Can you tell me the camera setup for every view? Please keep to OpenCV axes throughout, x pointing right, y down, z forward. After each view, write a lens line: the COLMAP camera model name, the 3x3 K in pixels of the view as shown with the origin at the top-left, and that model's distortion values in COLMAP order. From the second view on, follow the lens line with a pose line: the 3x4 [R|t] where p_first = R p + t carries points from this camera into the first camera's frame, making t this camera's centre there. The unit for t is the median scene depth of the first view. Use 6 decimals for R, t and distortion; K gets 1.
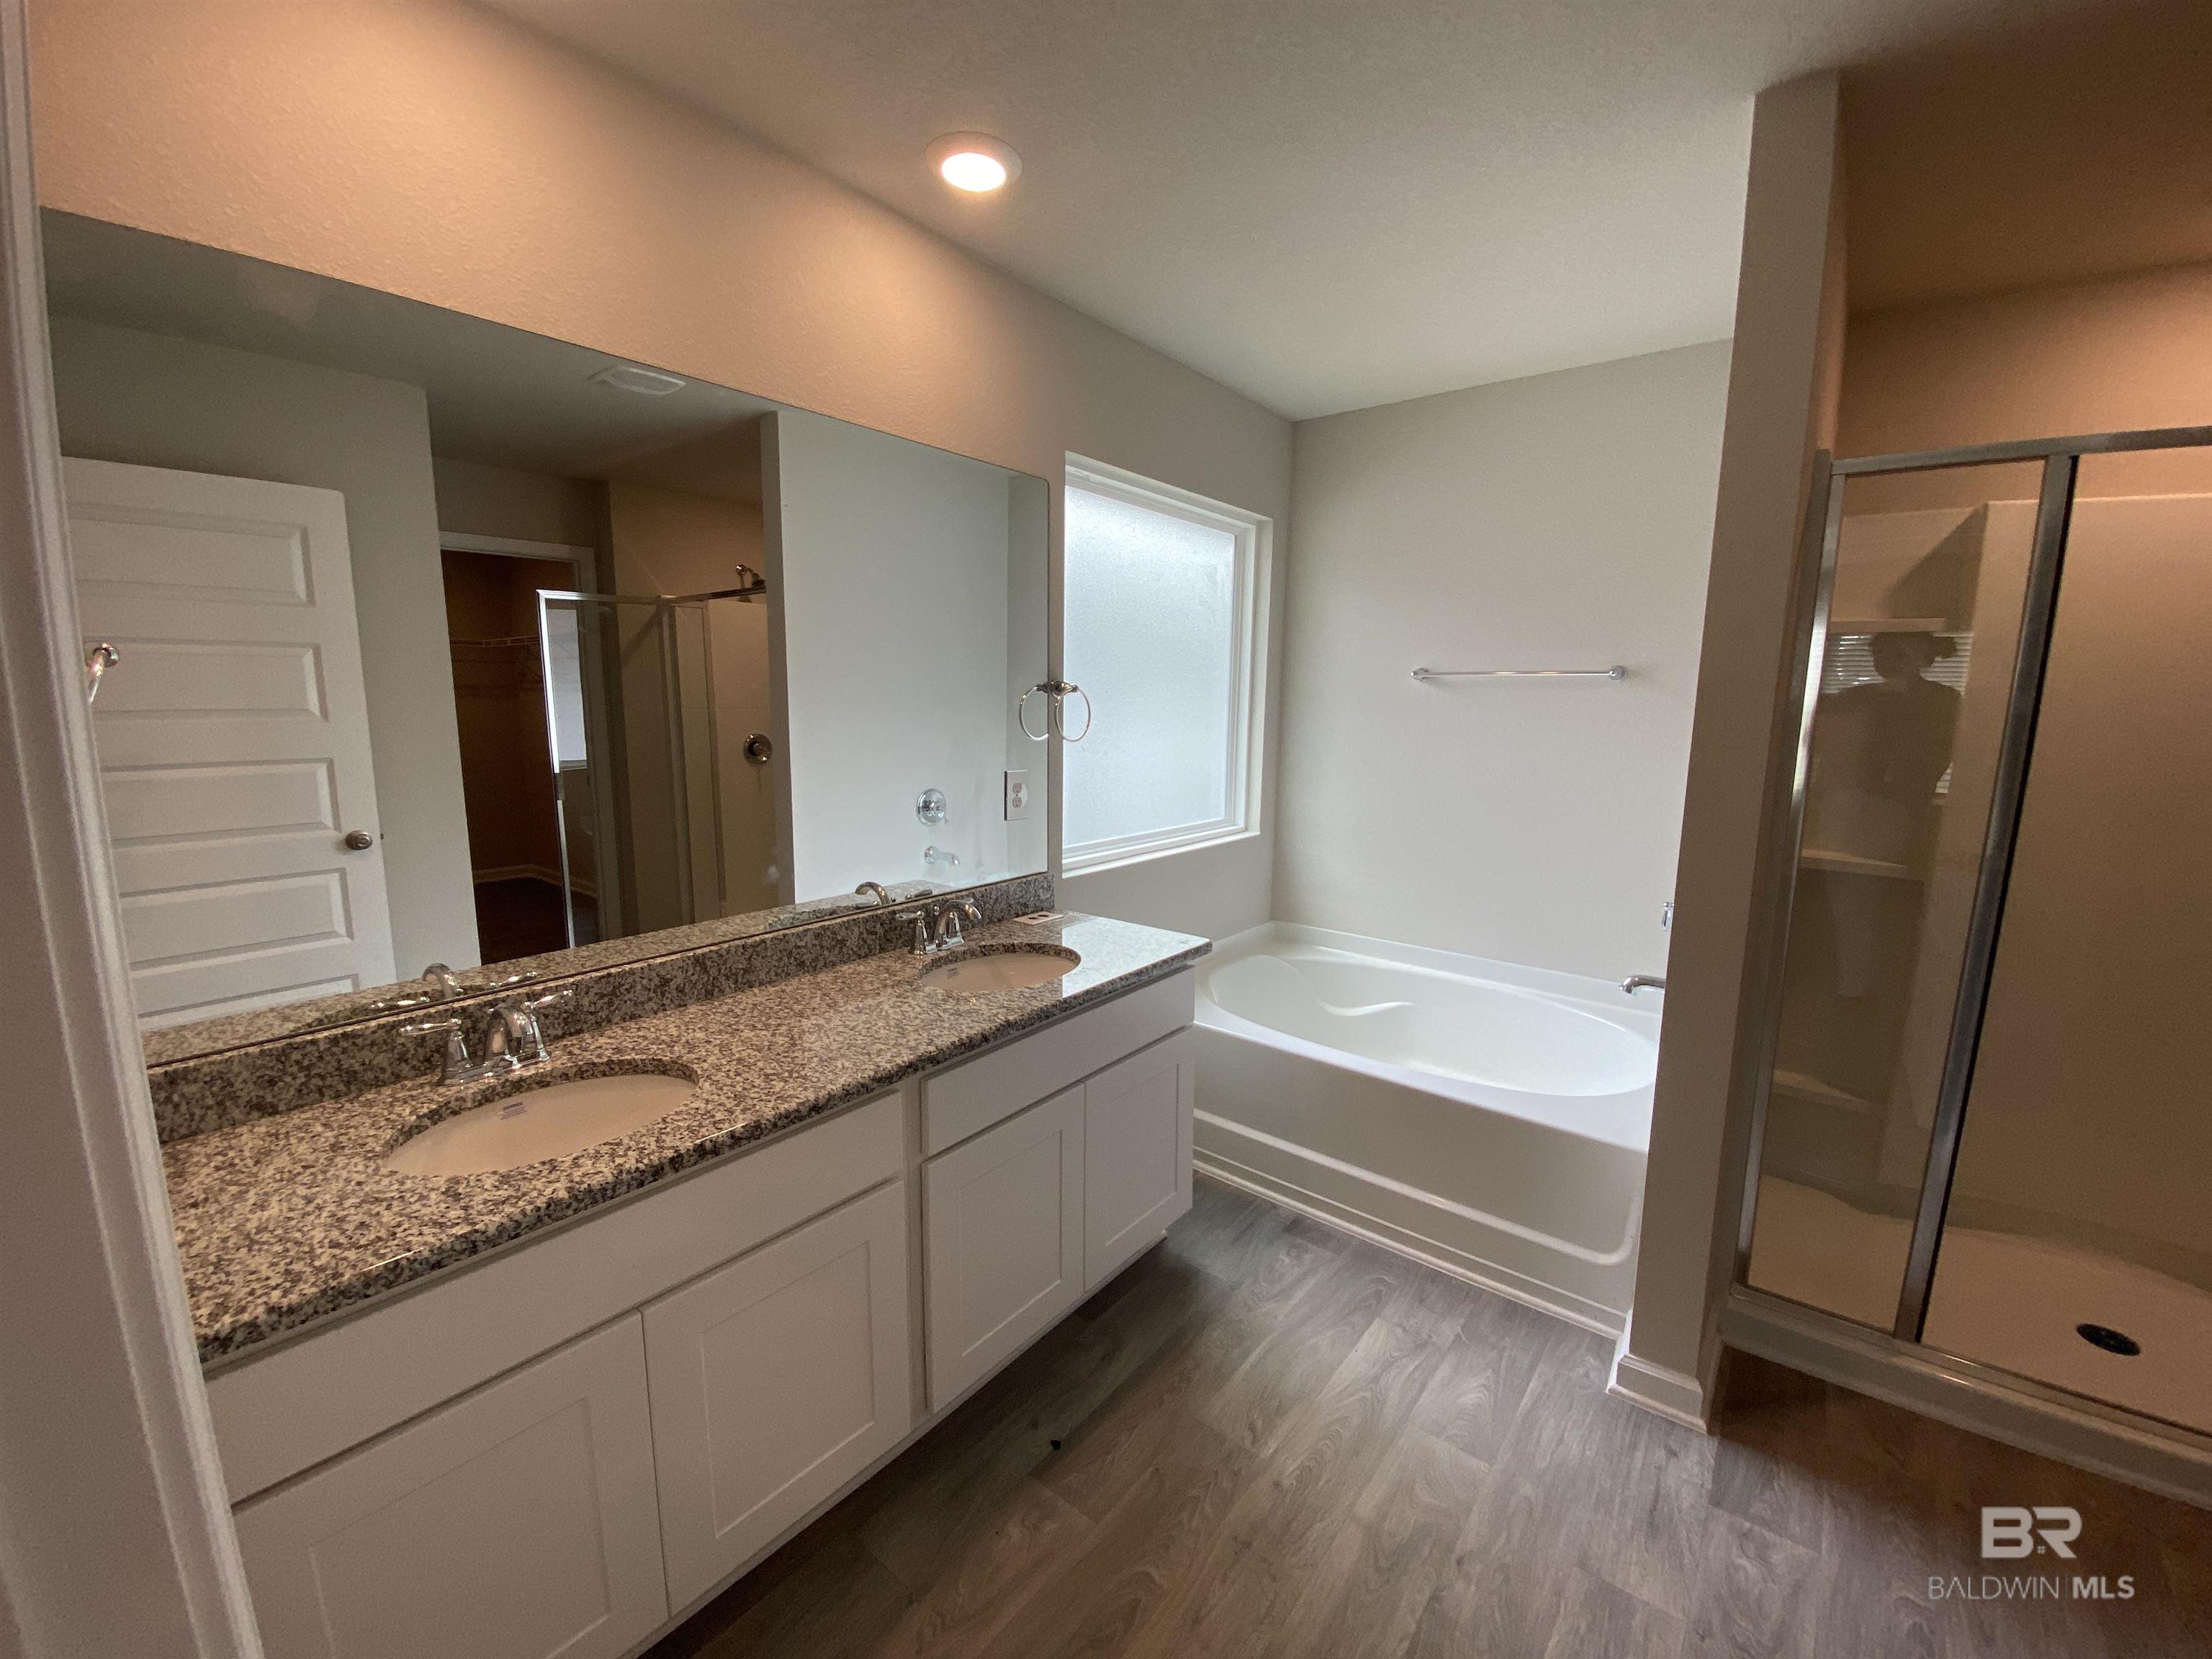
lens RADIAL K [[894.4, 0, 1101.5], [0, 894.4, 834.1], [0, 0, 1]] dist [0.038145, -0.028922]
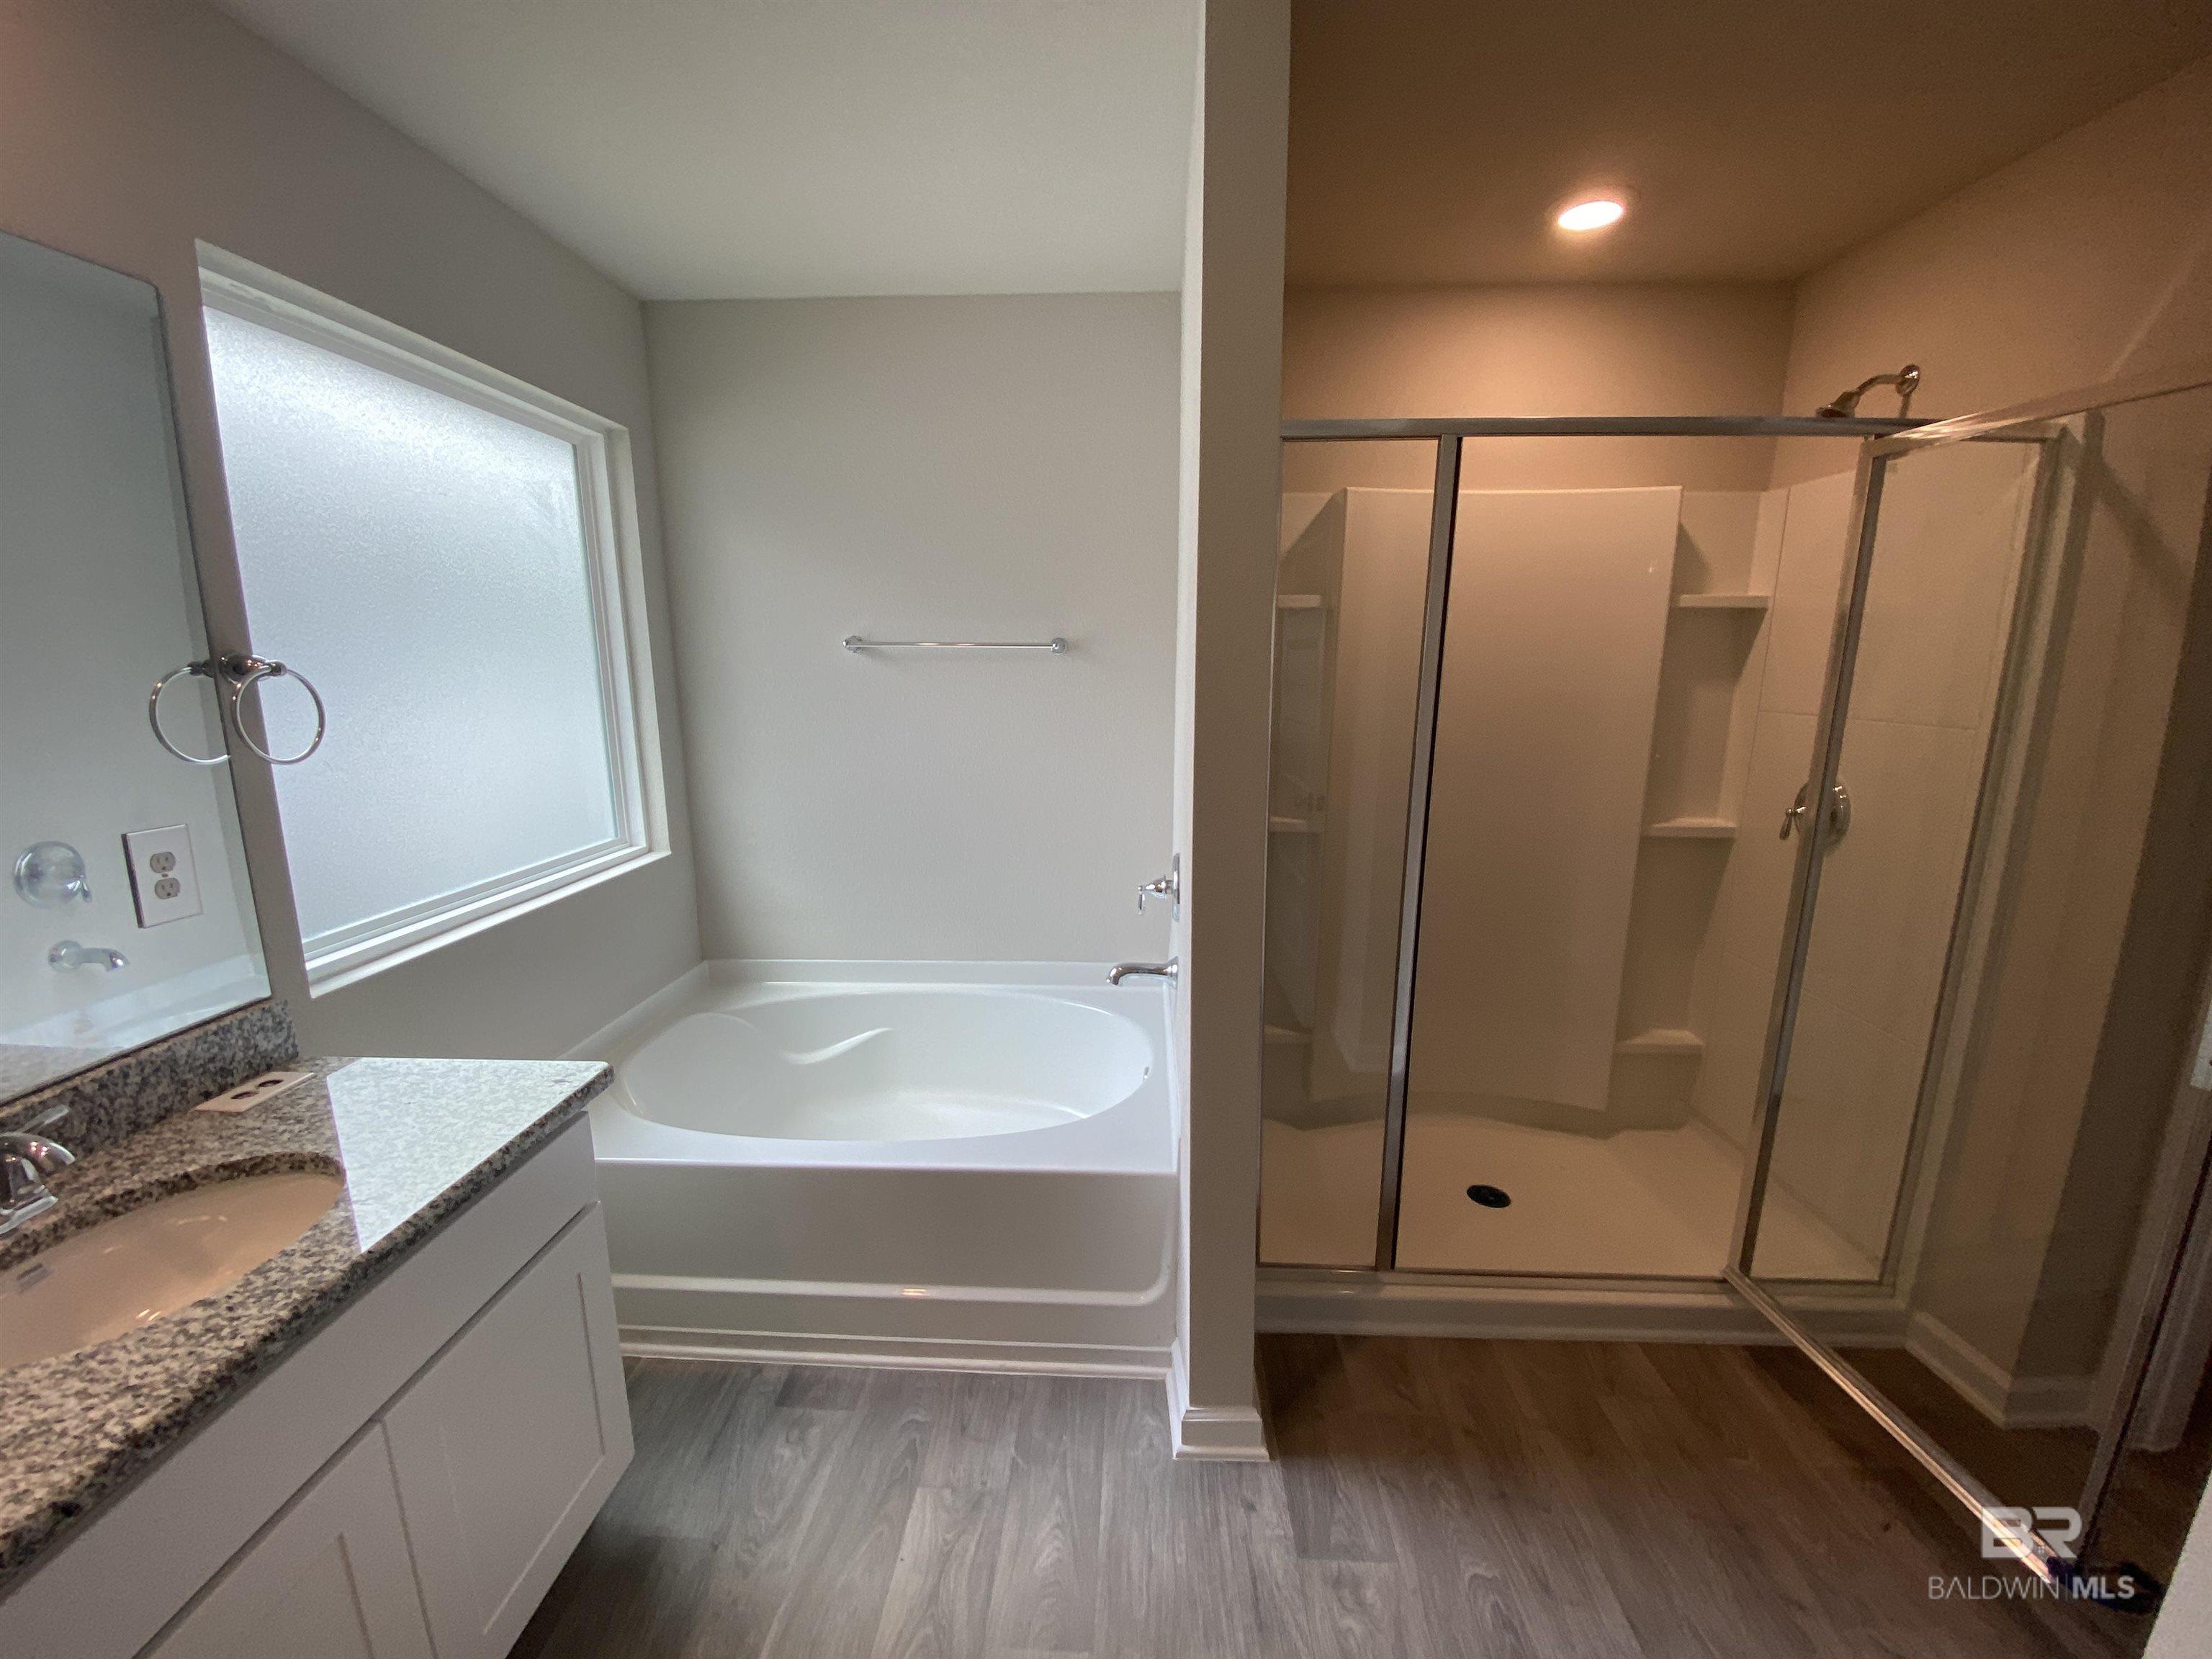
lens RADIAL K [[894.4, 0, 1101.5], [0, 894.4, 834.1], [0, 0, 1]] dist [0.038145, -0.028922]
pose [[0.806734, -0.124103, 0.577736, 0.051829], [0.101772, 0.992268, 0.071037, -0.054022], [-0.582085, 0.001490, 0.813127, 0.266158]]
